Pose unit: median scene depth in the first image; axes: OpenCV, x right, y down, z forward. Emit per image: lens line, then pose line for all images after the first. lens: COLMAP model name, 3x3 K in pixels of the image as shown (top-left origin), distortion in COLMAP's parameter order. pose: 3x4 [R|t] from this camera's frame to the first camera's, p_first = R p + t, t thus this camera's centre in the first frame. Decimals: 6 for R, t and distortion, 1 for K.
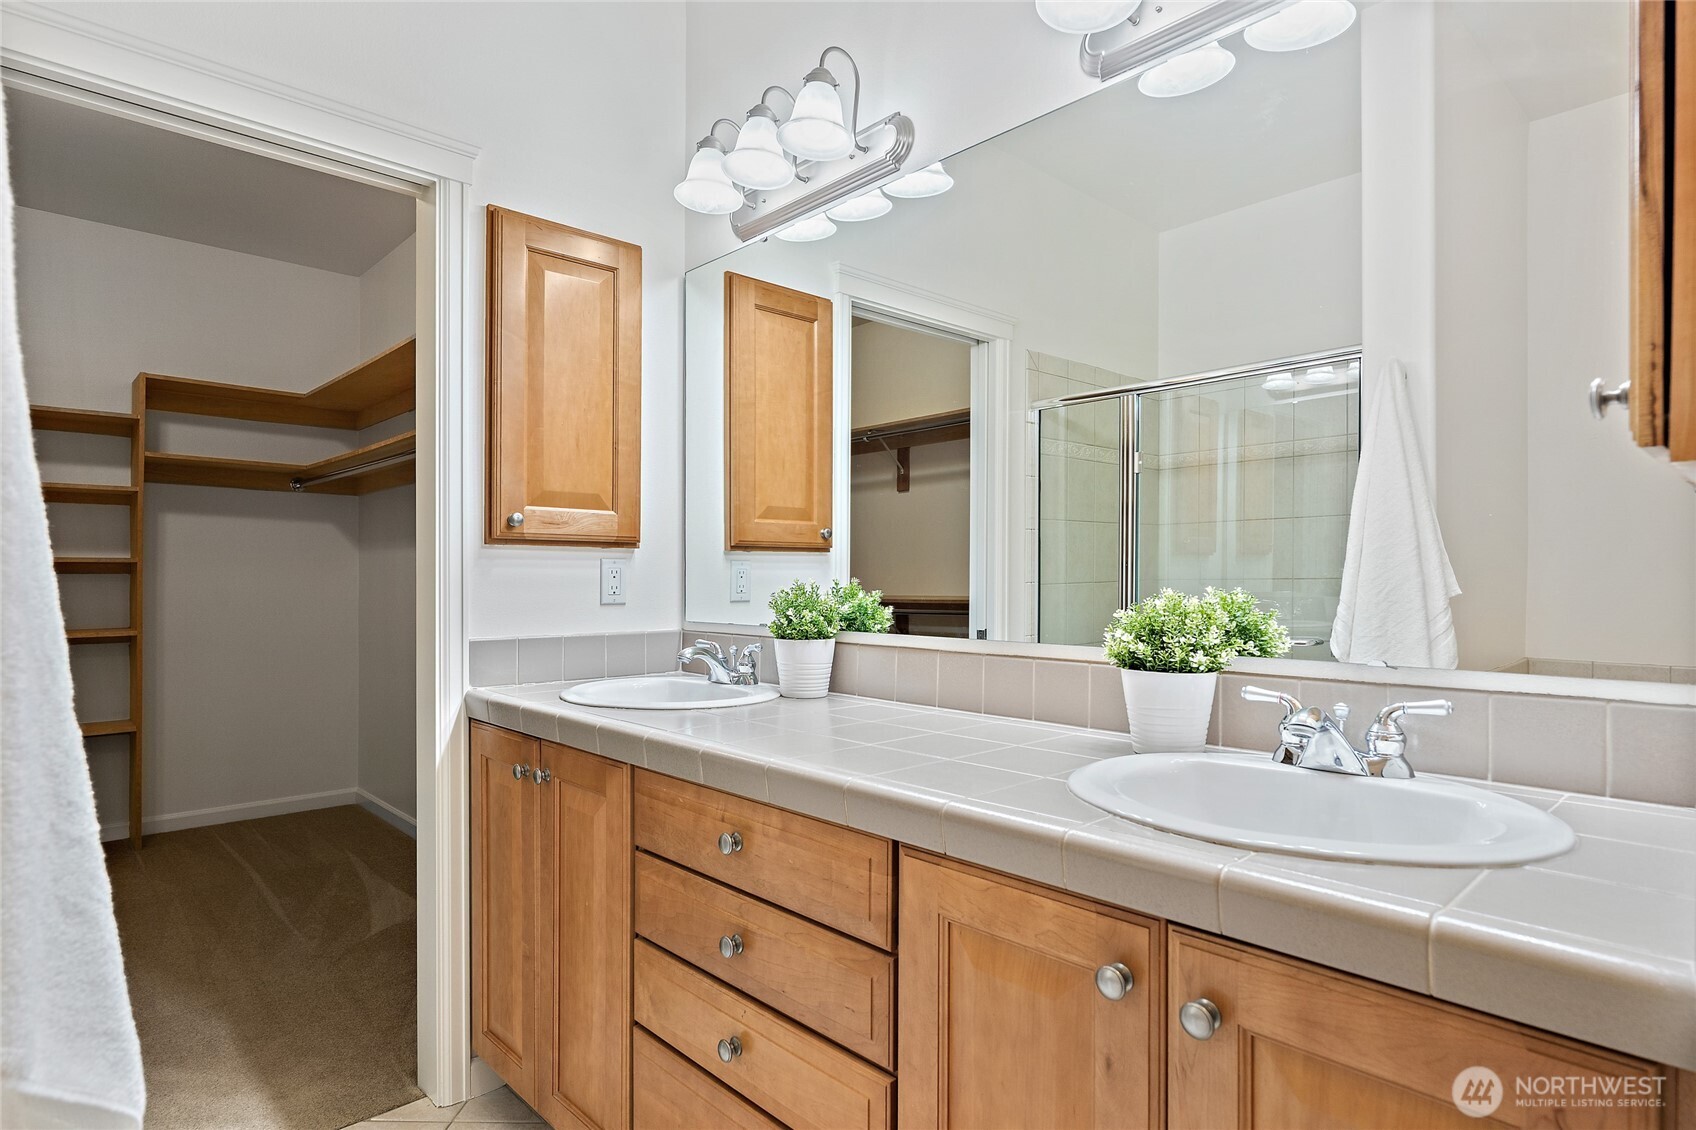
lens RADIAL K [[908.8, 0, 848.0], [0, 908.8, 565.0], [0, 0, 1]] dist [0.003508, 0.000632]
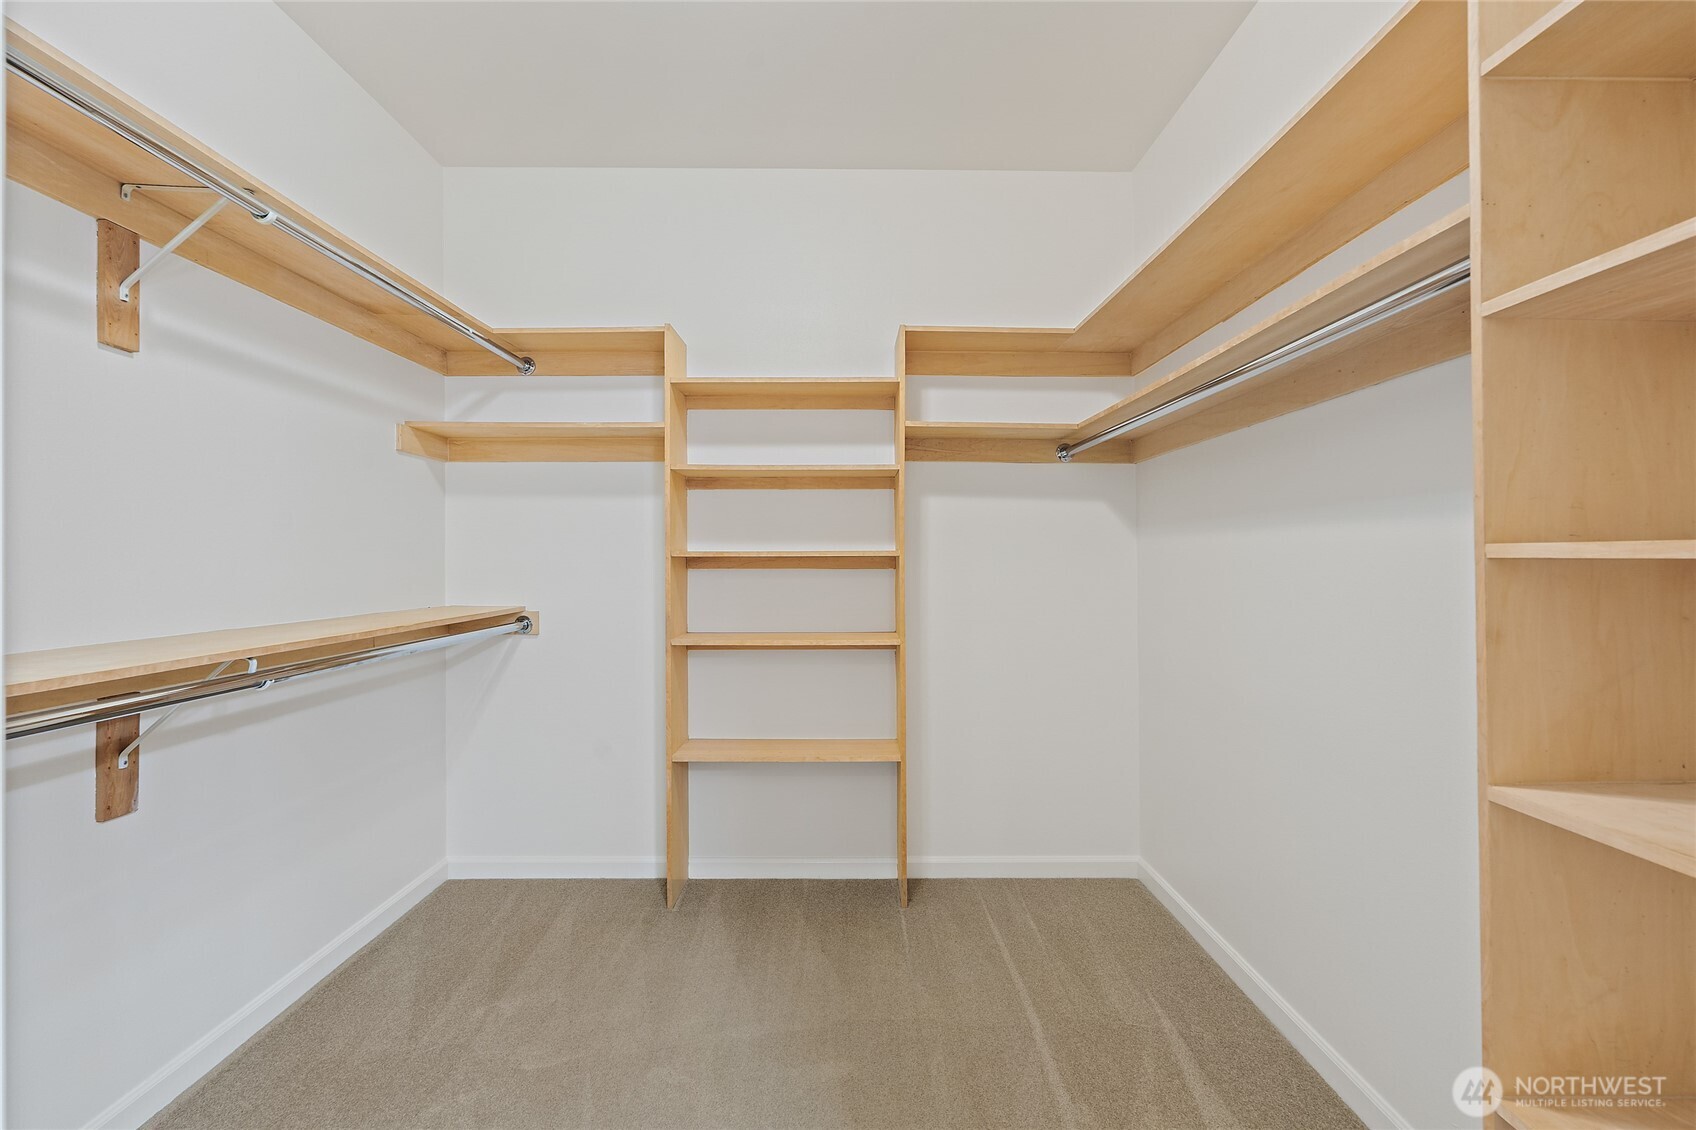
lens RADIAL K [[826.0, 0, 848.0], [0, 826.0, 565.0], [0, 0, 1]] dist [0.021790, 0.000006]
pose [[0.726924, 0.002424, -0.686713, -0.292955], [0.012409, 0.999784, 0.016664, -0.007988], [0.686605, -0.020635, 0.726737, 0.414086]]
